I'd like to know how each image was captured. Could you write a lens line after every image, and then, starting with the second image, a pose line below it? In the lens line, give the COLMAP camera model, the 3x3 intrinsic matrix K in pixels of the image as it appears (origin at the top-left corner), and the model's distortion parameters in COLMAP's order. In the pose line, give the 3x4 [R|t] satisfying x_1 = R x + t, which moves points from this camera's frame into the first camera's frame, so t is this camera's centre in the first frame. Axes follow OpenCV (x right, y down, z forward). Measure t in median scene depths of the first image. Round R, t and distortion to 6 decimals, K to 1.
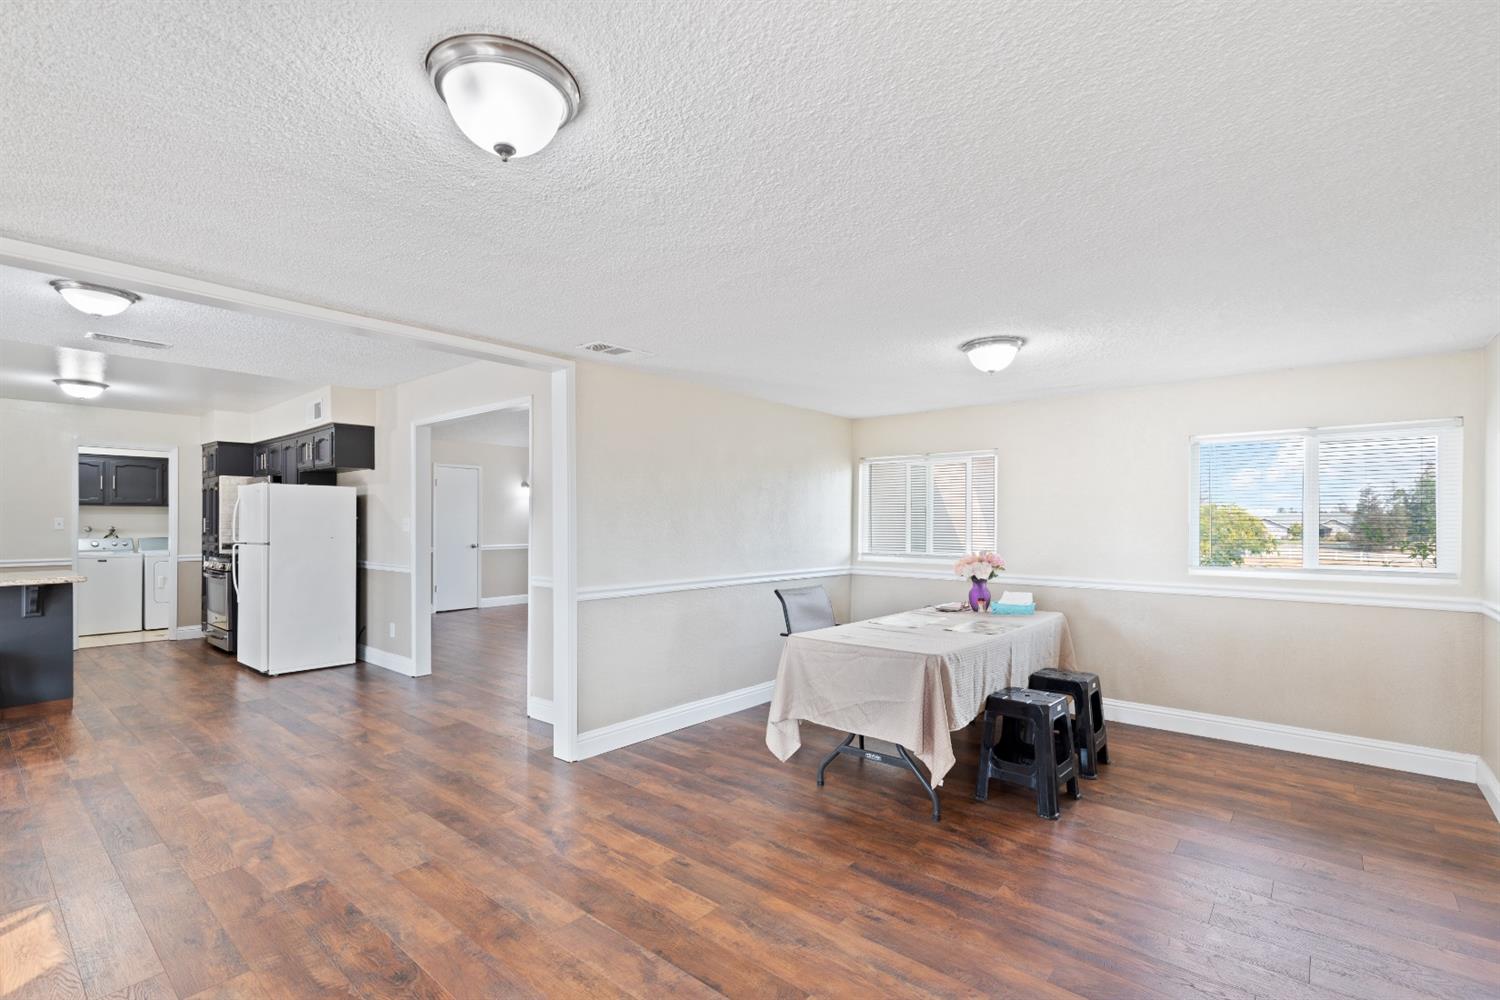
lens RADIAL K [[689.3, 0, 752.1], [0, 689.3, 516.6], [0, 0, 1]] dist [0.006275, 0.000060]
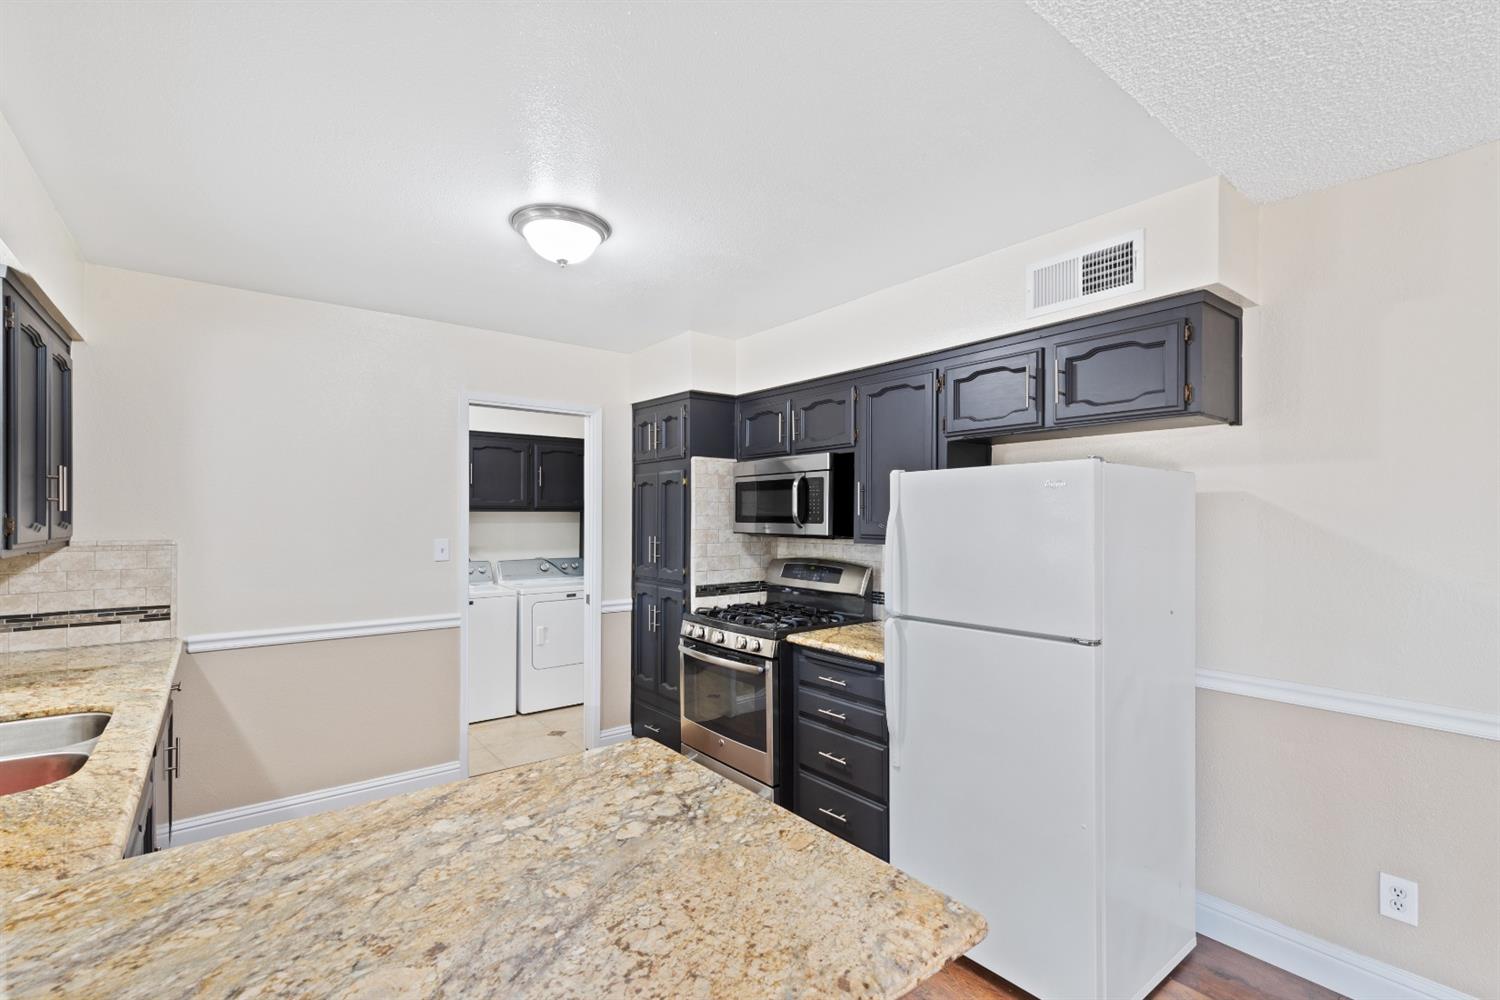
lens RADIAL K [[678.4, 0, 749.6], [0, 678.4, 521.9], [0, 0, 1]] dist [0.003237, -0.000462]
pose [[0.980464, 0.007271, -0.196564, -0.547046], [-0.005662, 0.999946, 0.008747, -0.012690], [0.196617, -0.007463, 0.980452, 0.441054]]
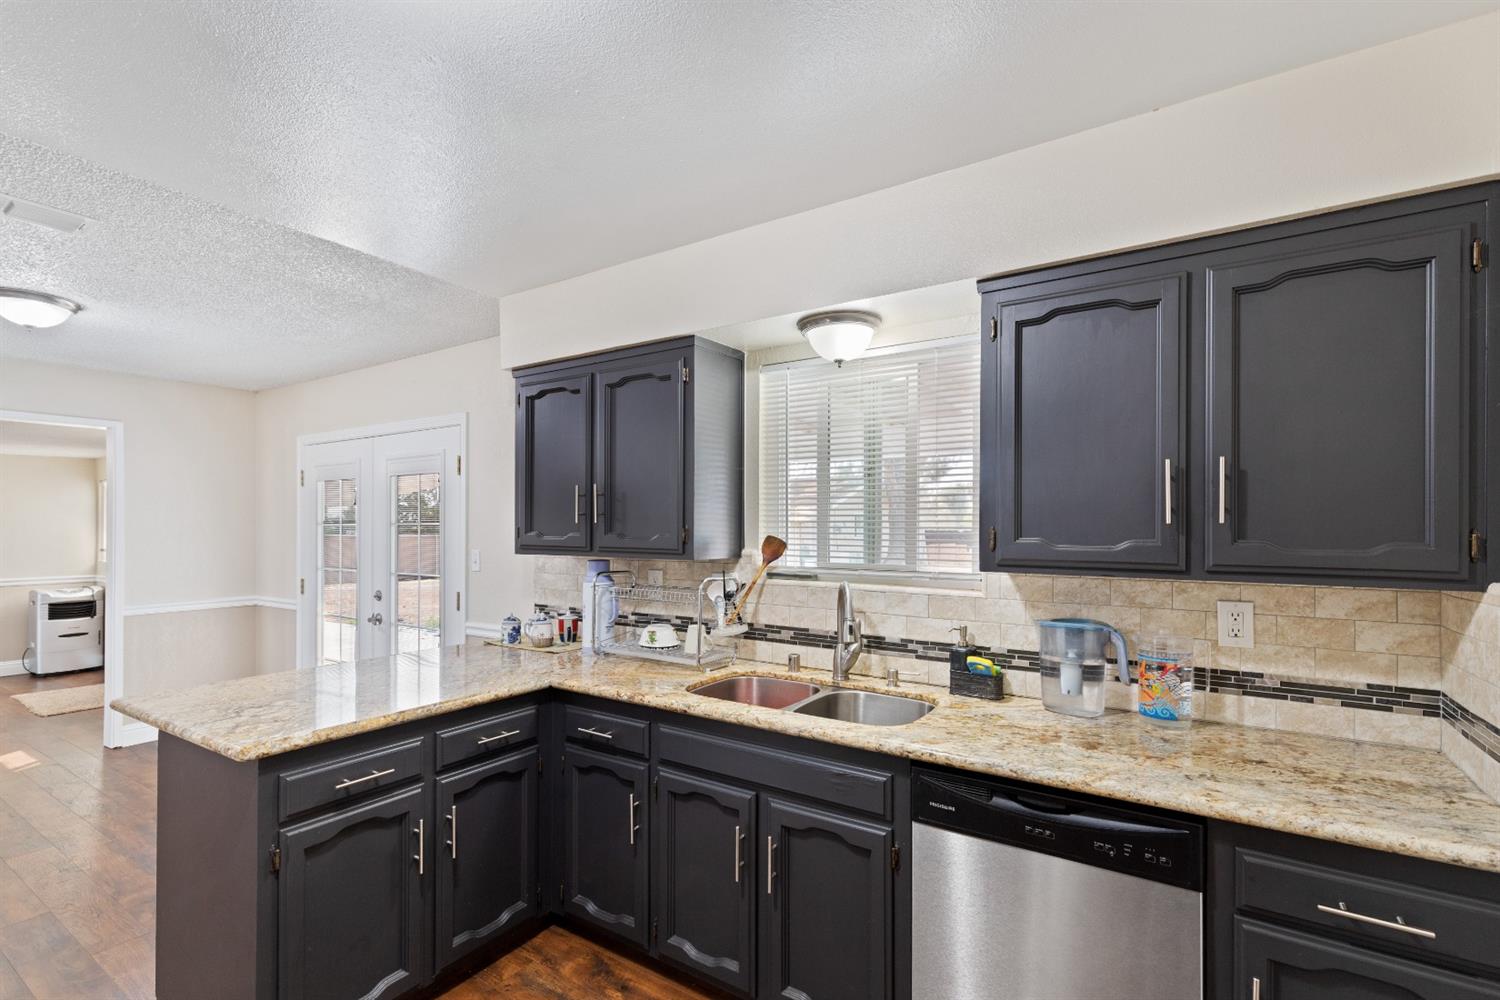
lens RADIAL K [[678.4, 0, 749.6], [0, 678.4, 521.9], [0, 0, 1]] dist [0.003237, -0.000462]
pose [[-0.990846, -0.001836, -0.134984, -0.729035], [-0.001119, 0.999985, -0.005385, -0.012498], [0.134992, -0.005185, -0.990833, 0.833333]]
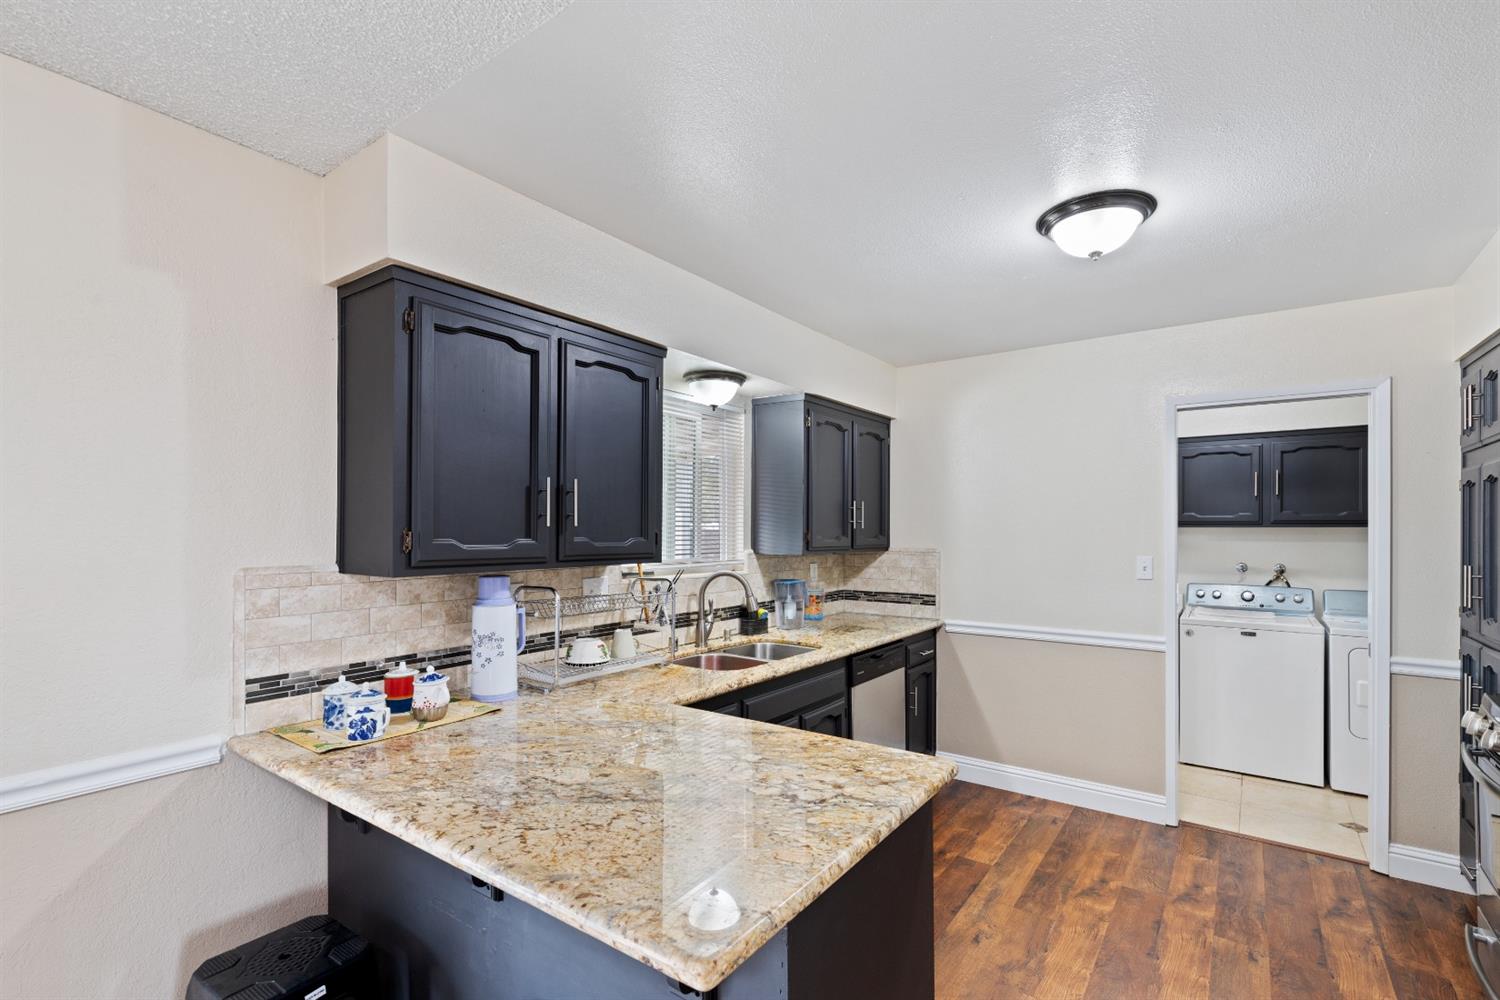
lens RADIAL K [[678.4, 0, 749.6], [0, 678.4, 521.9], [0, 0, 1]] dist [0.003237, -0.000462]
pose [[0.077060, -0.007775, -0.996996, -0.430810], [-0.002888, 0.999964, -0.008022, -0.013674], [0.997022, 0.003497, 0.077035, 0.553256]]
